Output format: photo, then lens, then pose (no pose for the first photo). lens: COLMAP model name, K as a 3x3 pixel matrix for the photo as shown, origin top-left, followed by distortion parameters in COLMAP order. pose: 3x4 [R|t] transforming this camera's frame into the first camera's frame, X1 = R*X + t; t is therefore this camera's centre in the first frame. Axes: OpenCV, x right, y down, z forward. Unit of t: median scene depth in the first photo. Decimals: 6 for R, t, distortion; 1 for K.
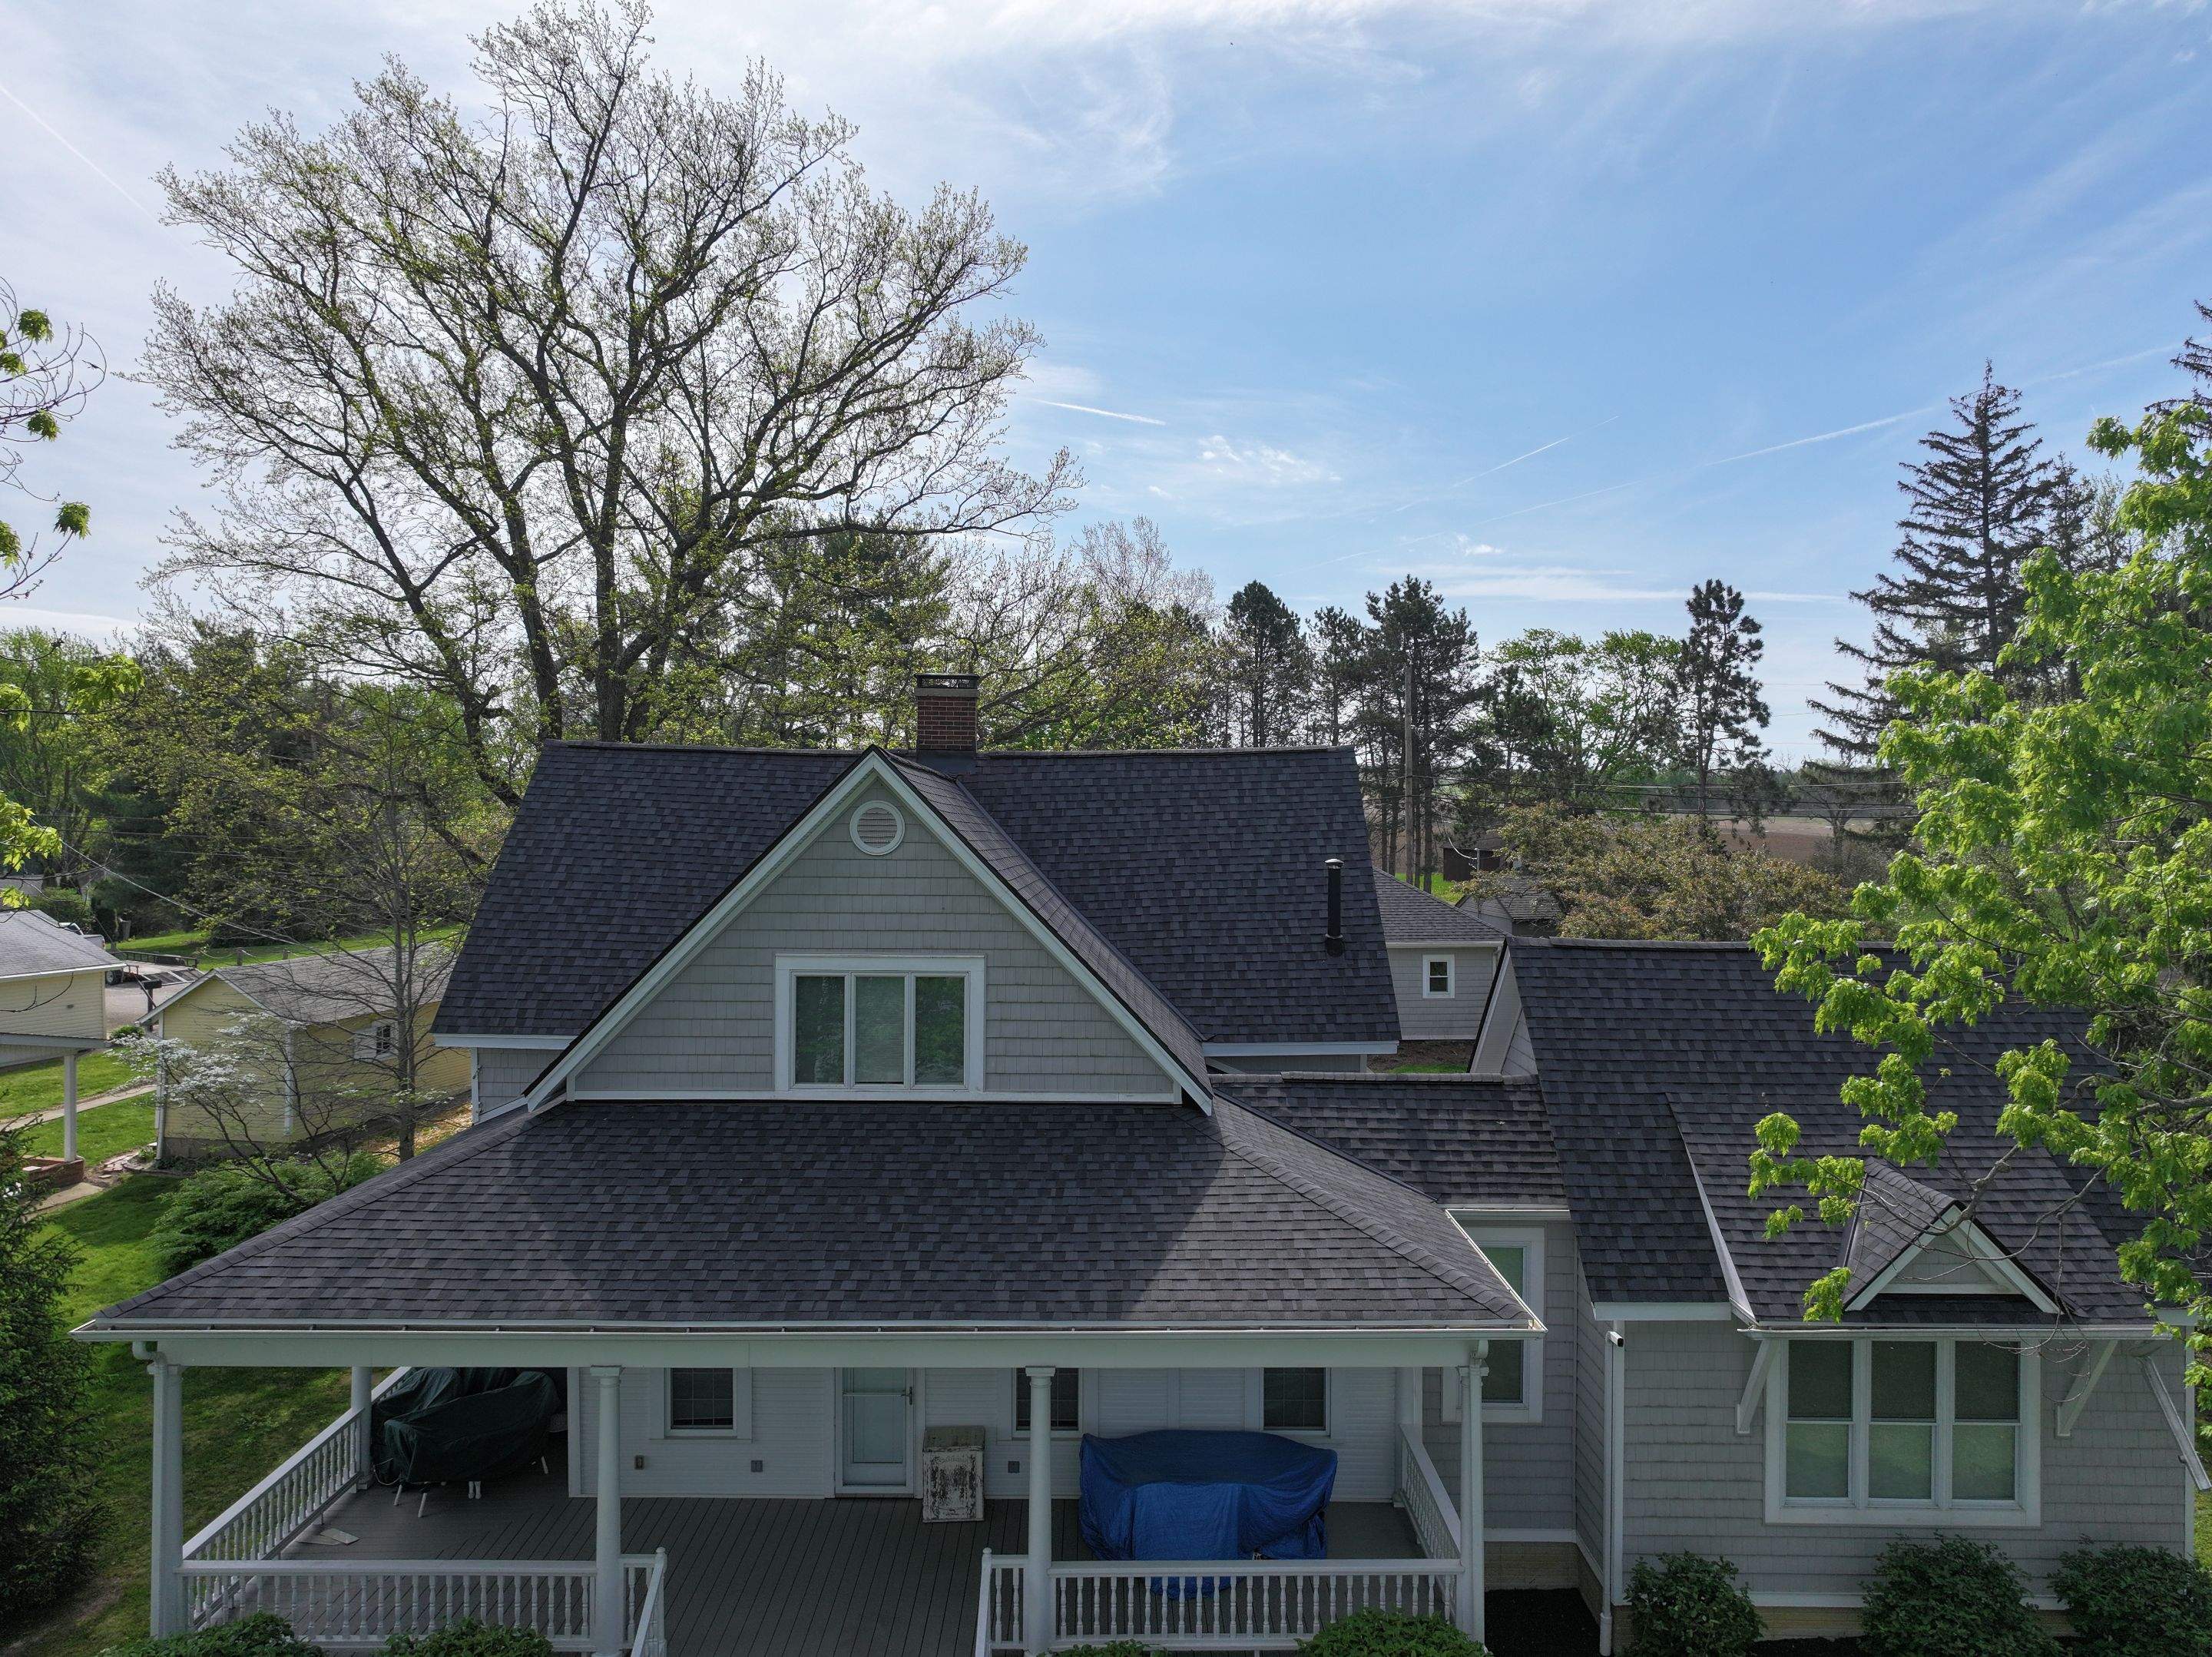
lens RADIAL K [[1557.1, 0, 1113.1], [0, 1557.1, 819.3], [0, 0, 1]] dist [0.002627, 0.006560]
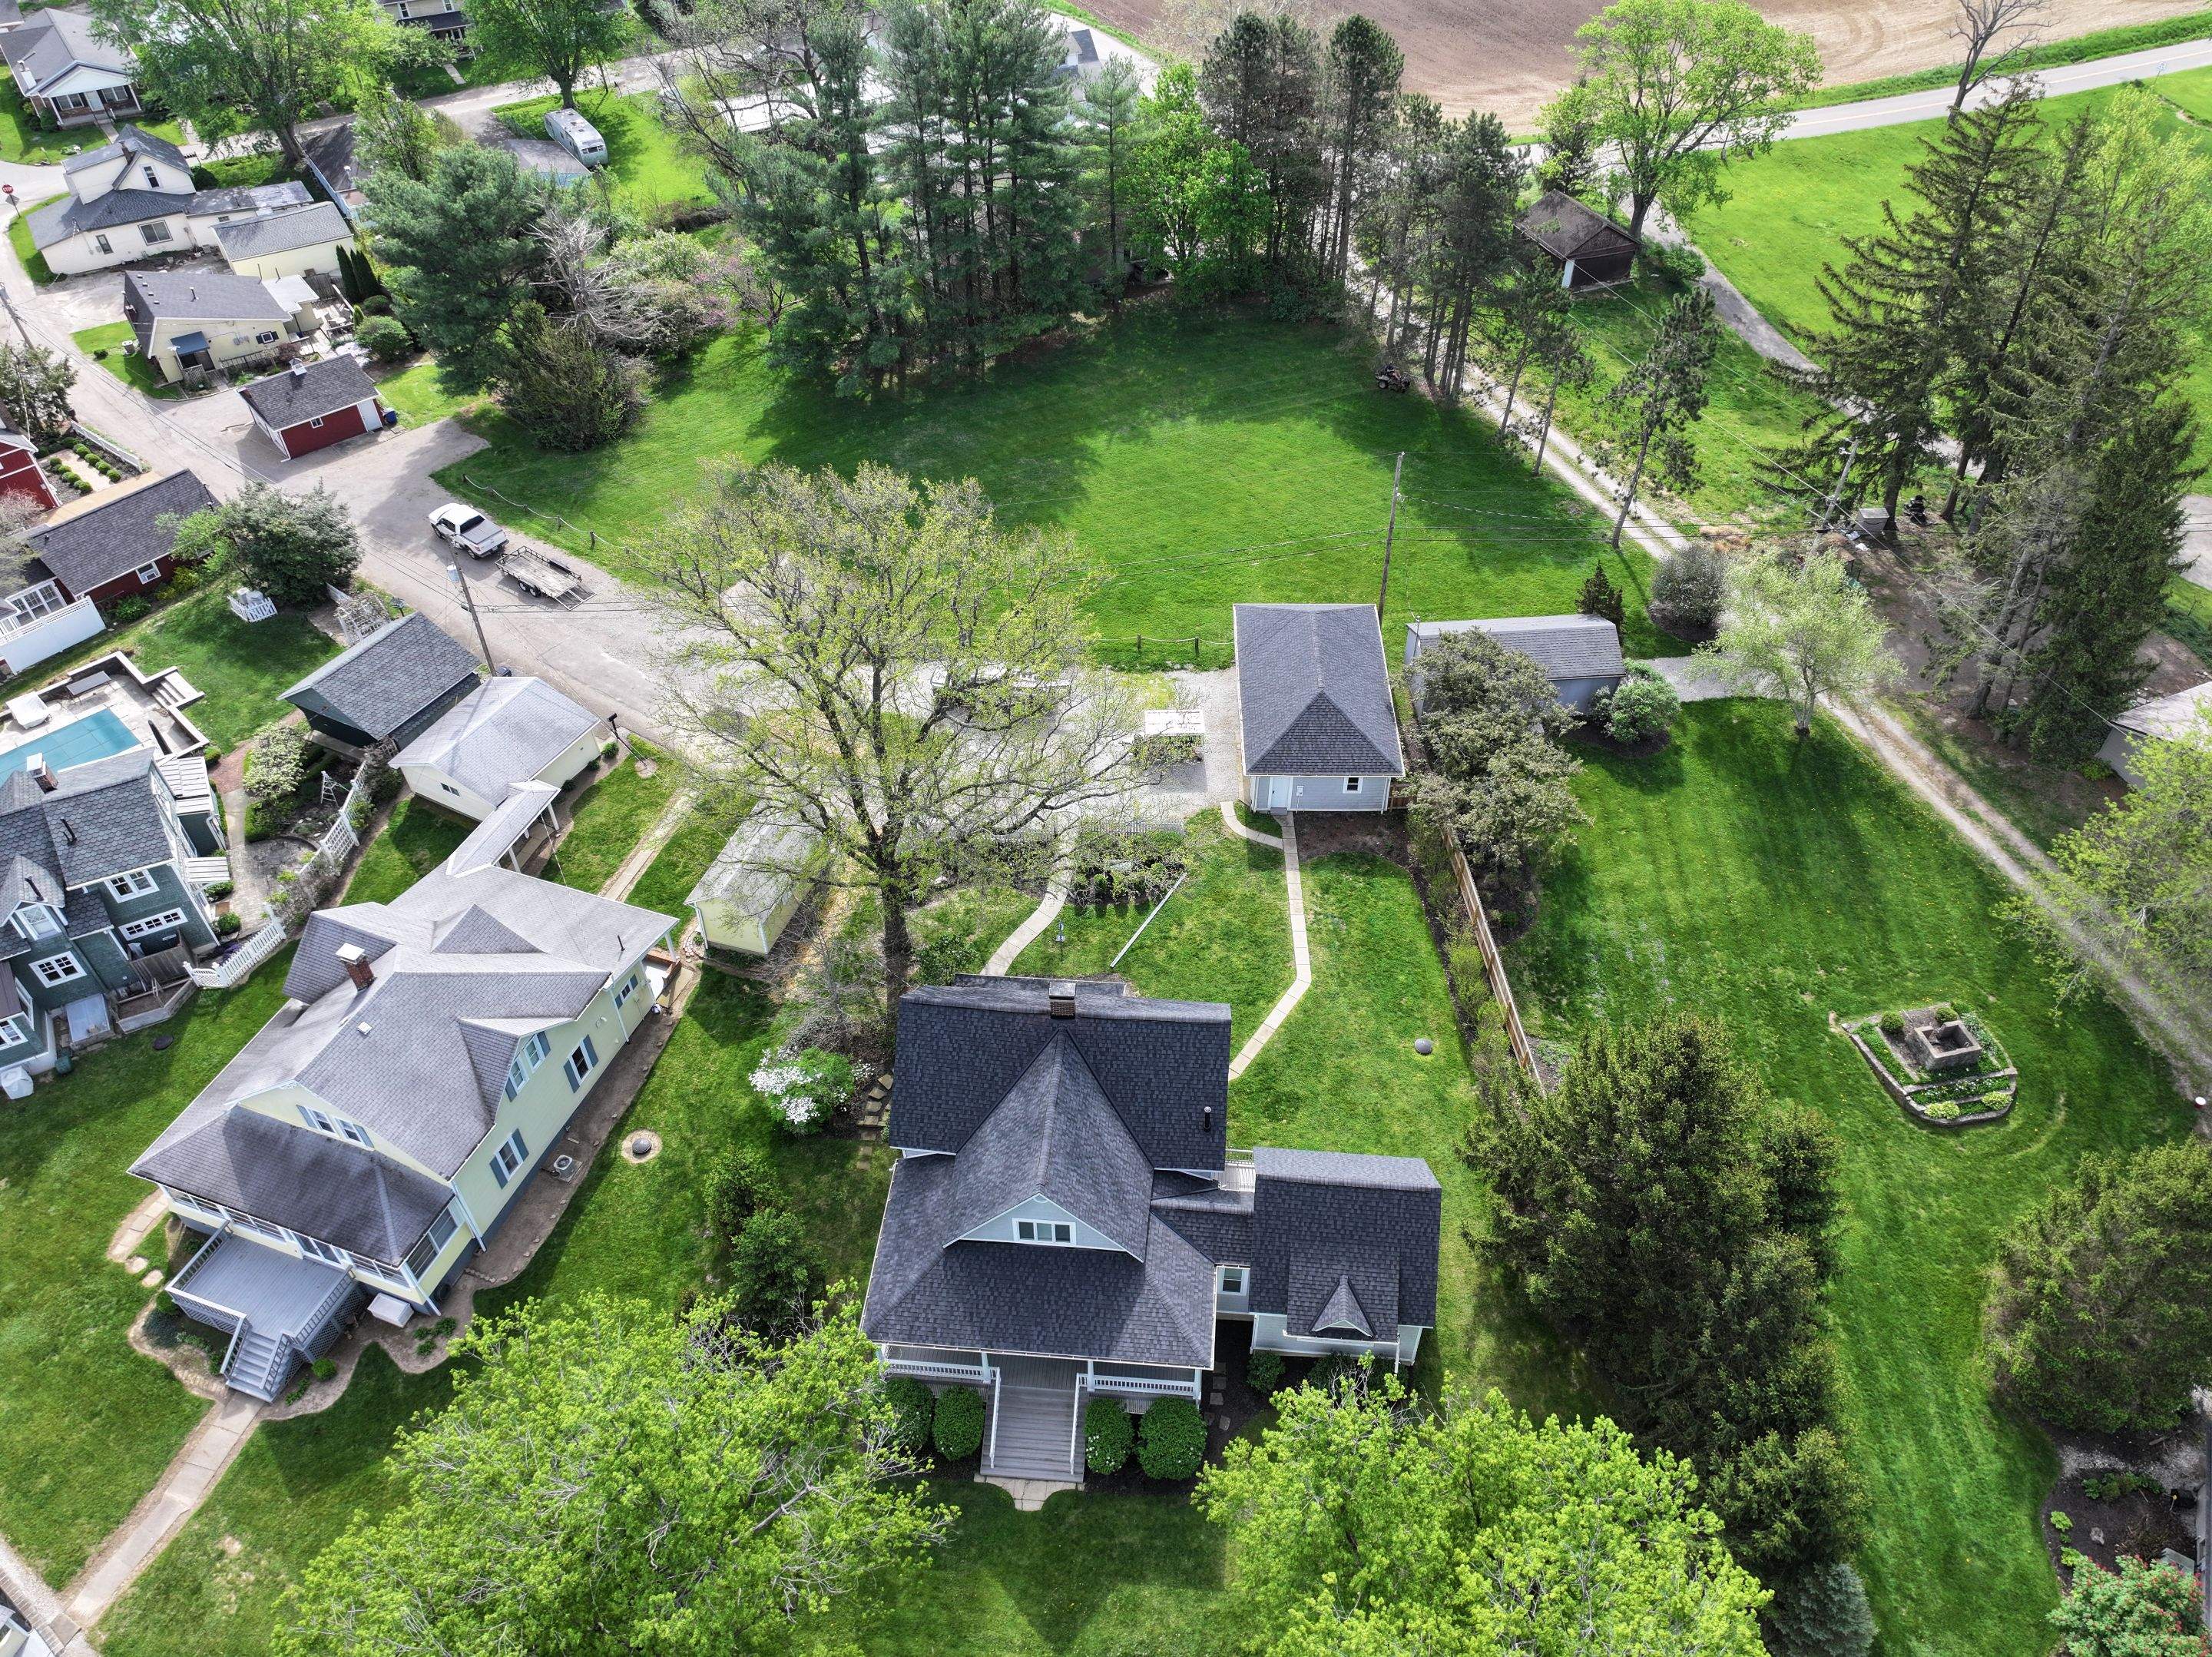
lens RADIAL K [[1547.3, 0, 1112.0], [0, 1547.3, 823.1], [0, 0, 1]] dist [0.003352, 0.005085]
pose [[0.996017, 0.052436, -0.072113, 0.182652], [0.010899, 0.731118, 0.682164, -2.722559], [0.088494, -0.680233, 0.727635, -0.778707]]
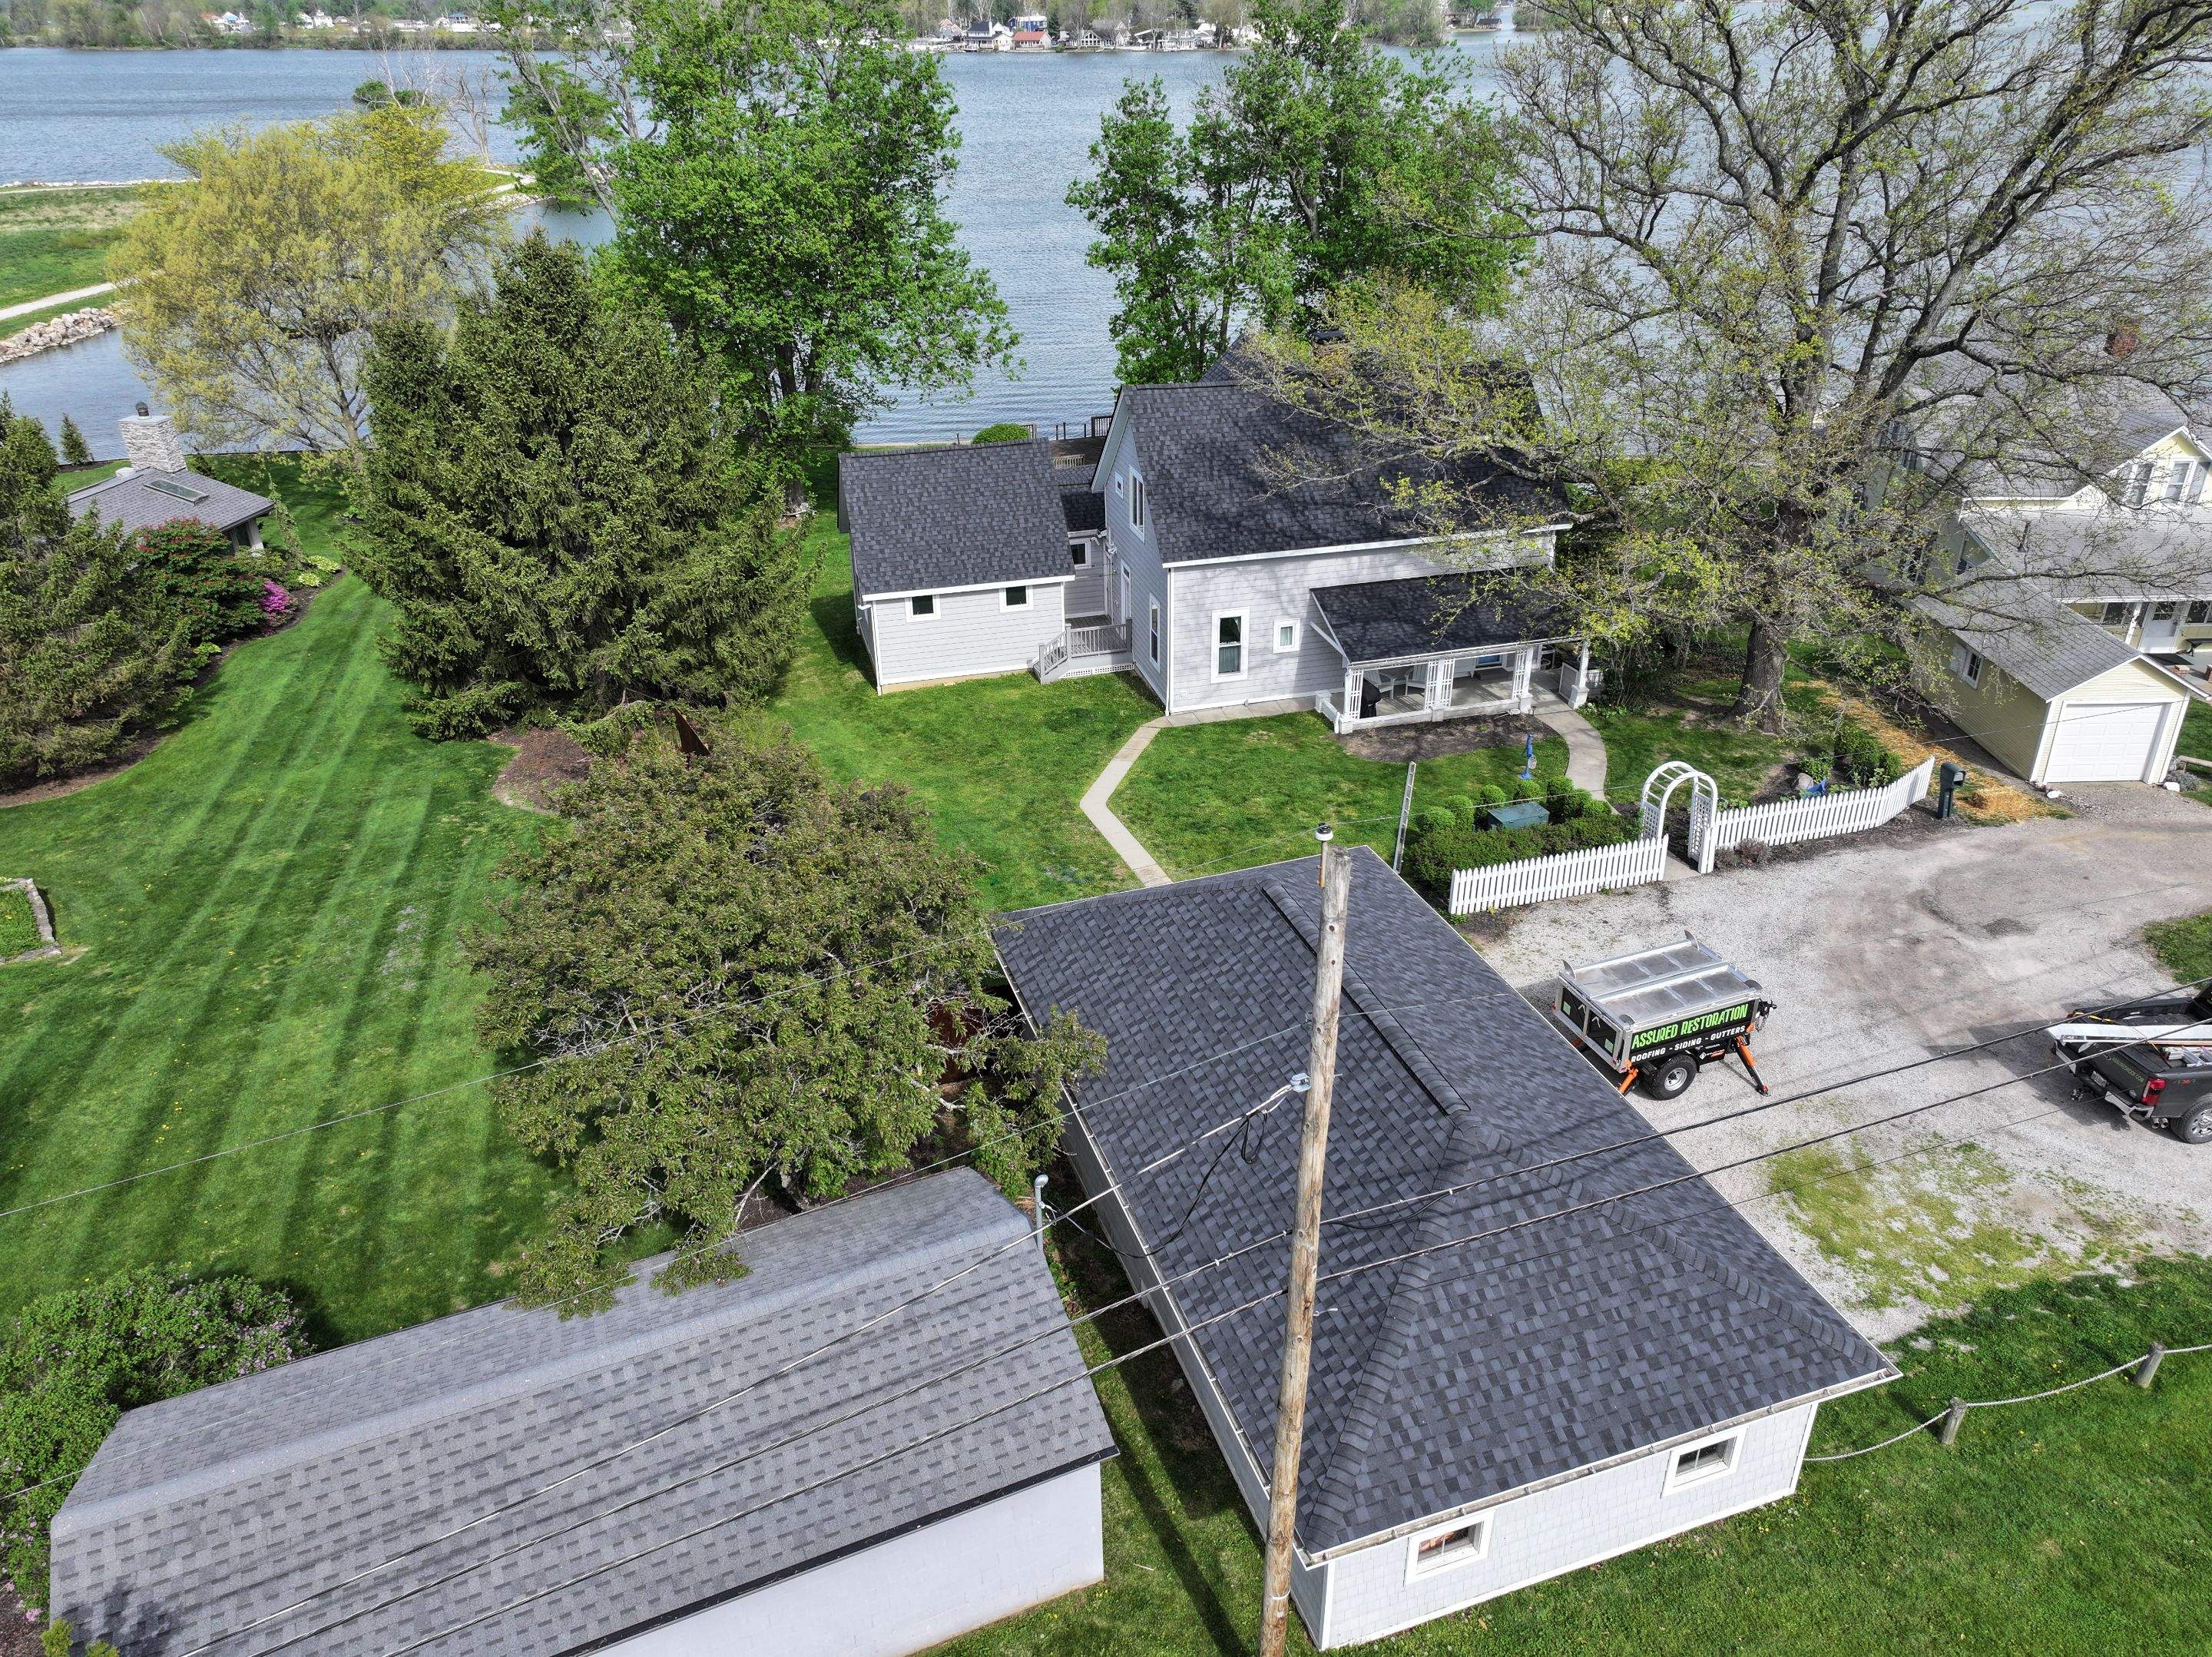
lens RADIAL K [[1550.3, 0, 1113.5], [0, 1550.3, 816.8], [0, 0, 1]] dist [-0.000190, 0.021647]
pose [[-0.967567, 0.126422, -0.218705, 0.899550], [0.006893, 0.878655, 0.477408, -0.680565], [0.252521, 0.460416, -0.851029, 4.003373]]
